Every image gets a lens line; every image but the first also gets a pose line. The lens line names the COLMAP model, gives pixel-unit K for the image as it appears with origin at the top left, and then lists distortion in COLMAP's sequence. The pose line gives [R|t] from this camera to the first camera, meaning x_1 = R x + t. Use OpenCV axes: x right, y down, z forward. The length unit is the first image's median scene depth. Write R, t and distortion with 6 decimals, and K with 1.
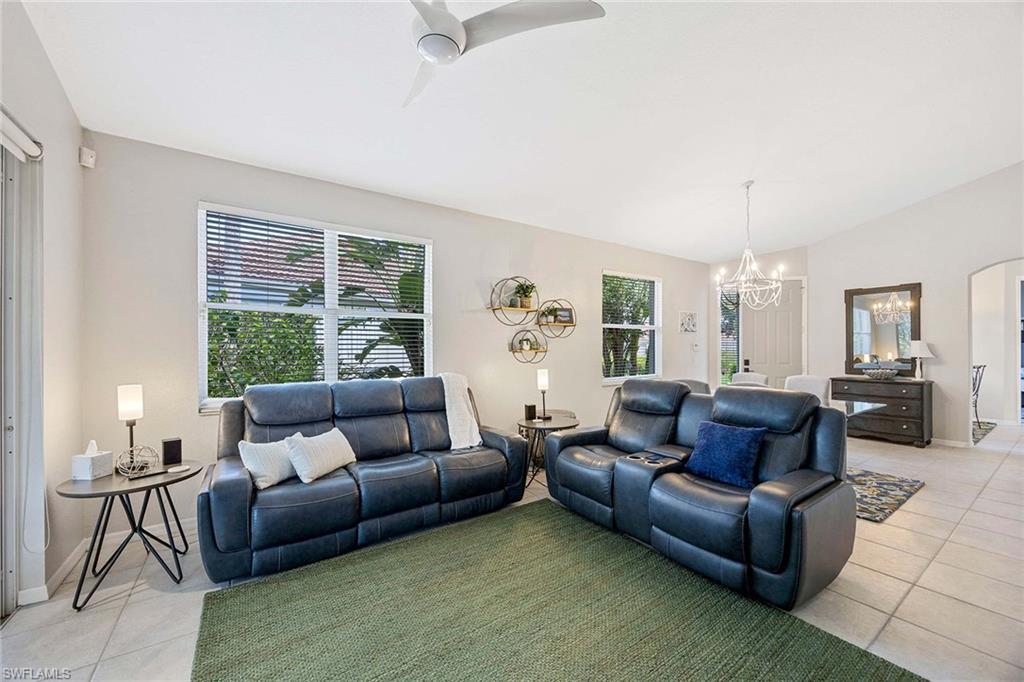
lens RADIAL K [[391.5, 0, 509.2], [0, 391.5, 344.9], [0, 0, 1]] dist [-0.001095, 0.000159]
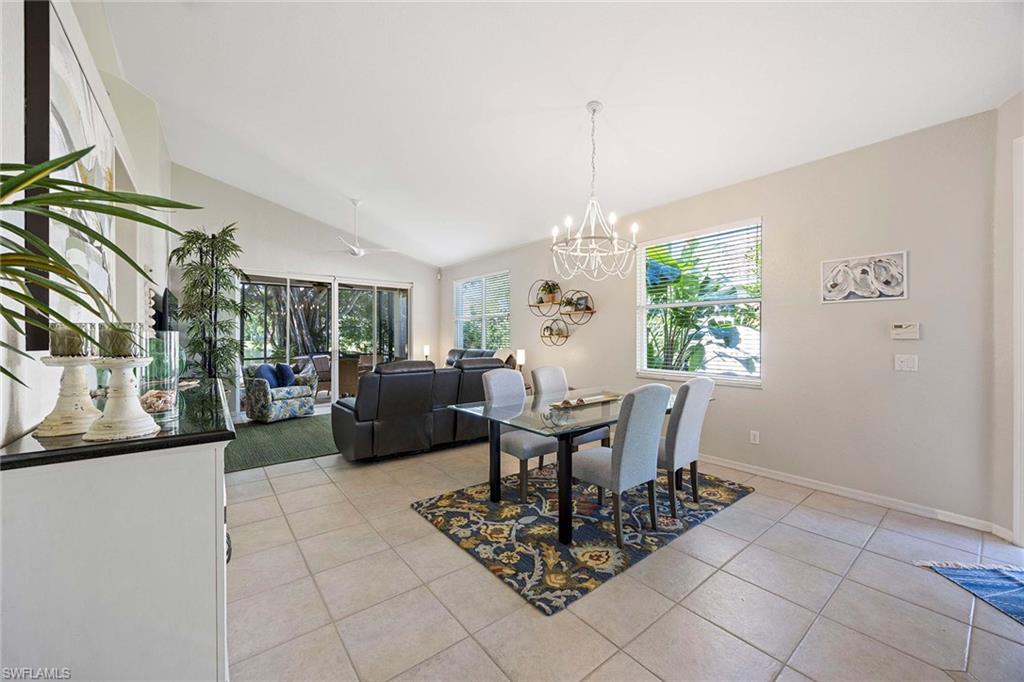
lens RADIAL K [[391.5, 0, 509.0], [0, 391.5, 337.6], [0, 0, 1]] dist [-0.001095, 0.000159]
pose [[0.066472, 0.004084, -0.997780, 1.511569], [0.006225, 0.999970, 0.004508, 0.013922], [0.997769, -0.006511, 0.066444, 0.913120]]
